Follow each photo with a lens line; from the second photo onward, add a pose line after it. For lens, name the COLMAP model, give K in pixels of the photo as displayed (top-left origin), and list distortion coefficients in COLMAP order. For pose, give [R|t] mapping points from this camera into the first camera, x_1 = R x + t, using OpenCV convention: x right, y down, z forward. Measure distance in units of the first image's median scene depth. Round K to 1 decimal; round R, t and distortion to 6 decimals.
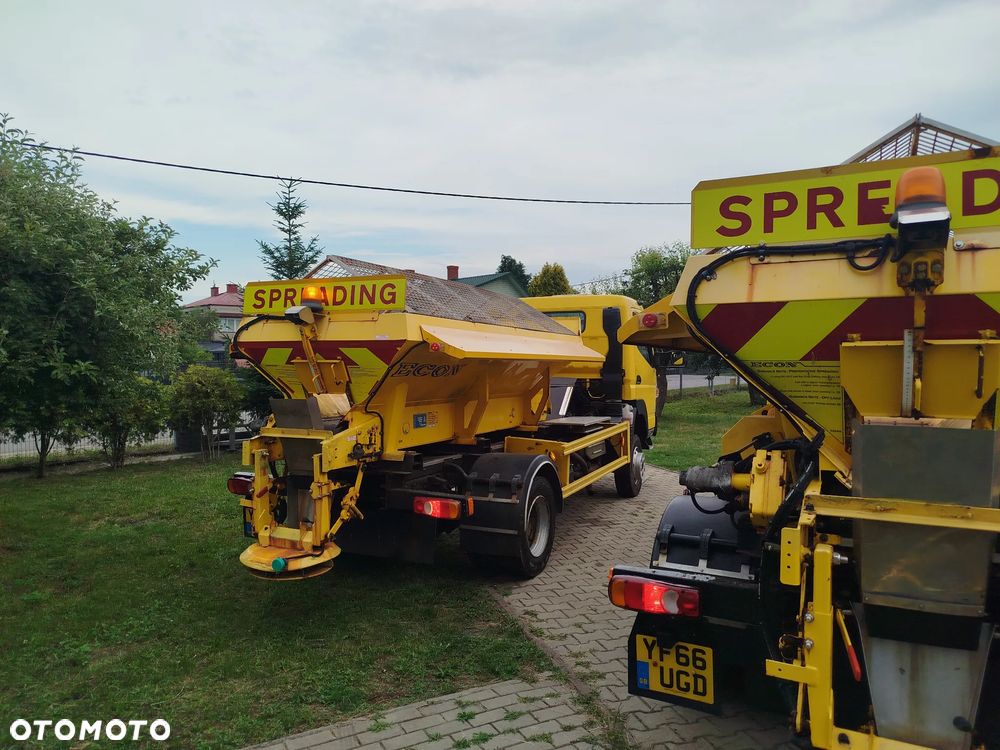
lens RADIAL K [[706.7, 0, 500.0], [0, 706.7, 375.0], [0, 0, 1]] dist [0.007481, 0.004997]
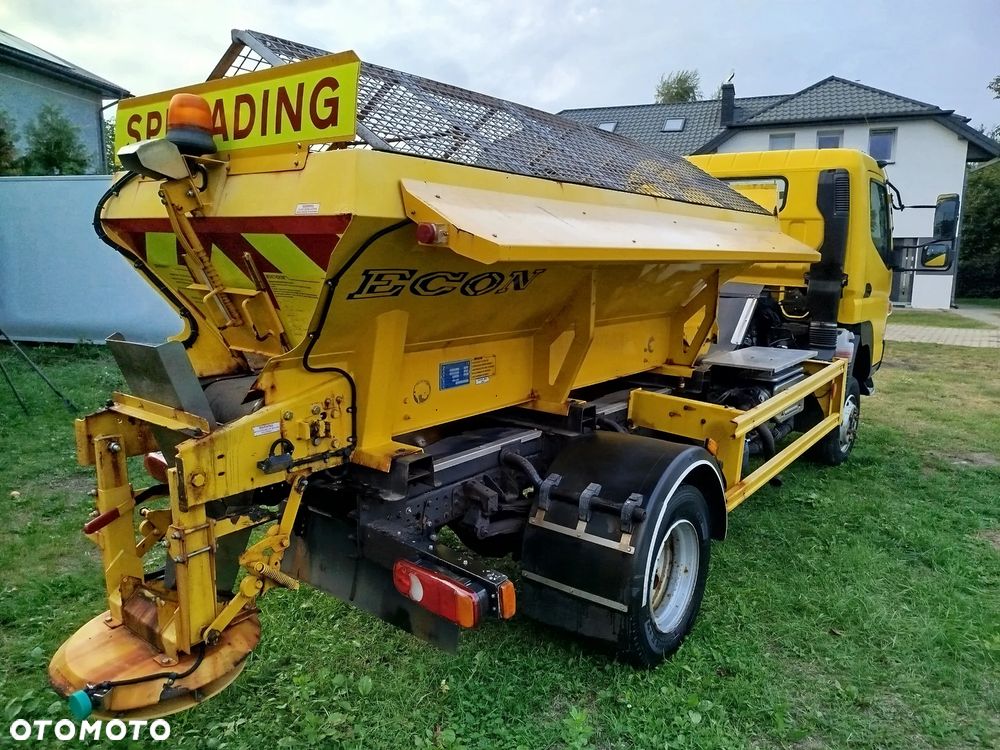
lens RADIAL K [[706.7, 0, 500.0], [0, 706.7, 375.0], [0, 0, 1]] dist [0.007481, 0.004997]
pose [[0.973073, 0.054602, -0.223935, 0.044123], [-0.018795, 0.987097, 0.159015, -0.023133], [0.229728, -0.150524, 0.961544, 0.567895]]
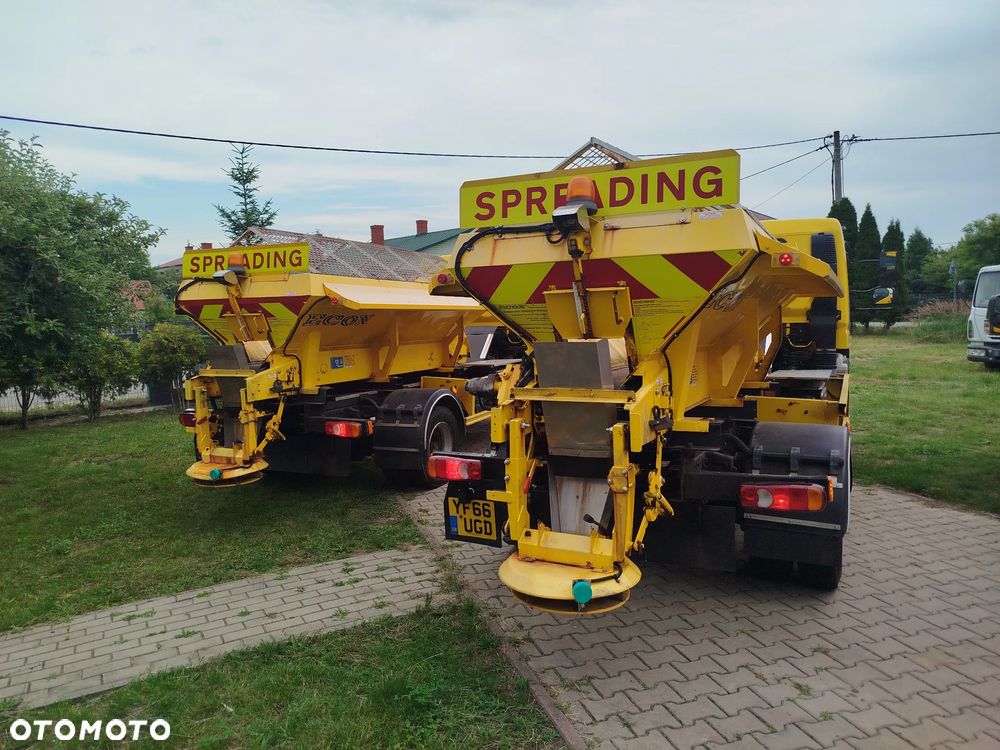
lens RADIAL K [[706.7, 0, 500.0], [0, 706.7, 375.0], [0, 0, 1]] dist [0.007481, 0.004997]
pose [[0.999444, -0.026905, 0.019692, 0.161569], [0.025532, 0.997431, 0.066931, 0.014162], [-0.021442, -0.066391, 0.997563, -0.246102]]
